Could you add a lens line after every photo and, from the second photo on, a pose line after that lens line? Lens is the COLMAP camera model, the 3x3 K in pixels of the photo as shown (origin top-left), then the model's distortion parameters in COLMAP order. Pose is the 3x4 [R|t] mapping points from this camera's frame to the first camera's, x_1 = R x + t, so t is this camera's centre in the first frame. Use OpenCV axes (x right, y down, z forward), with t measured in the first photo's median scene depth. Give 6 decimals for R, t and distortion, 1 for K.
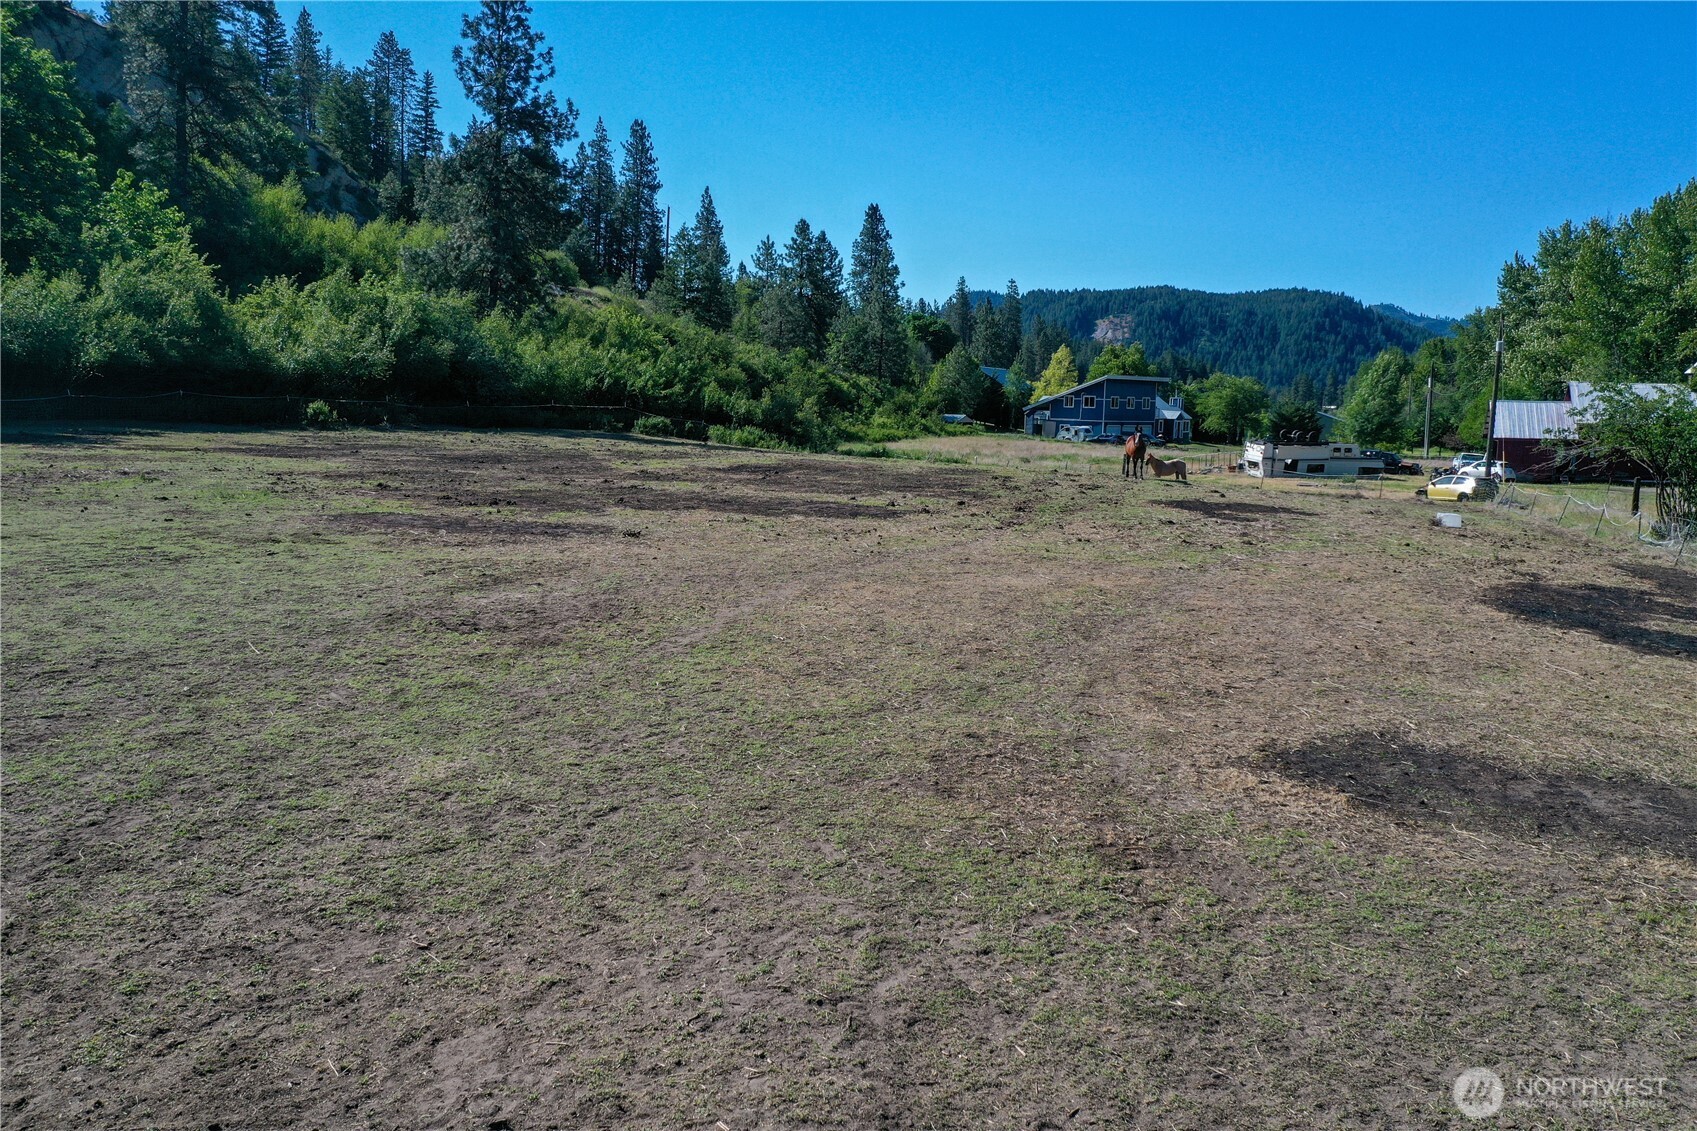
lens RADIAL K [[1340.5, 0, 835.4], [0, 1340.5, 578.9], [0, 0, 1]] dist [0.004179, -0.003611]
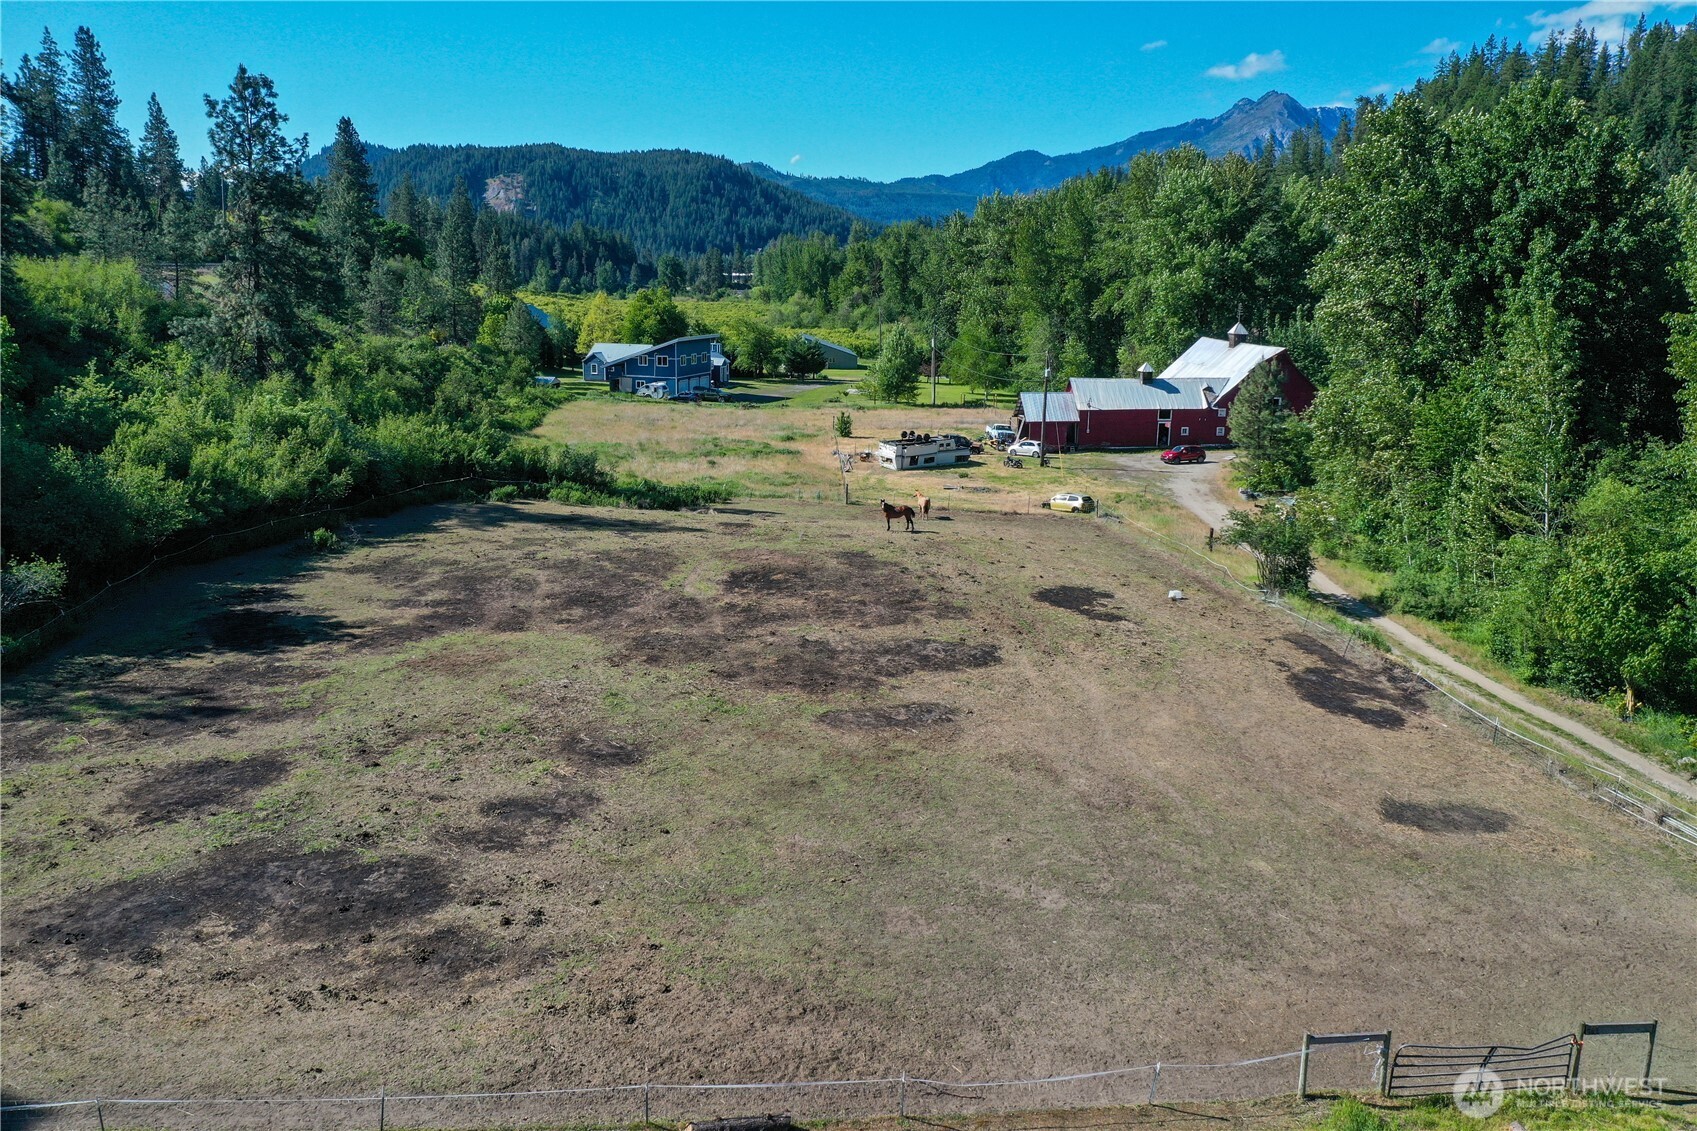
lens RADIAL K [[1340.5, 0, 840.5], [0, 1340.5, 588.6], [0, 0, 1]] dist [0.004179, -0.003611]
pose [[0.902149, -0.114681, 0.415902, -0.509285], [0.067713, 0.989713, 0.126025, -0.216237], [-0.426077, -0.085531, 0.900635, -0.342706]]
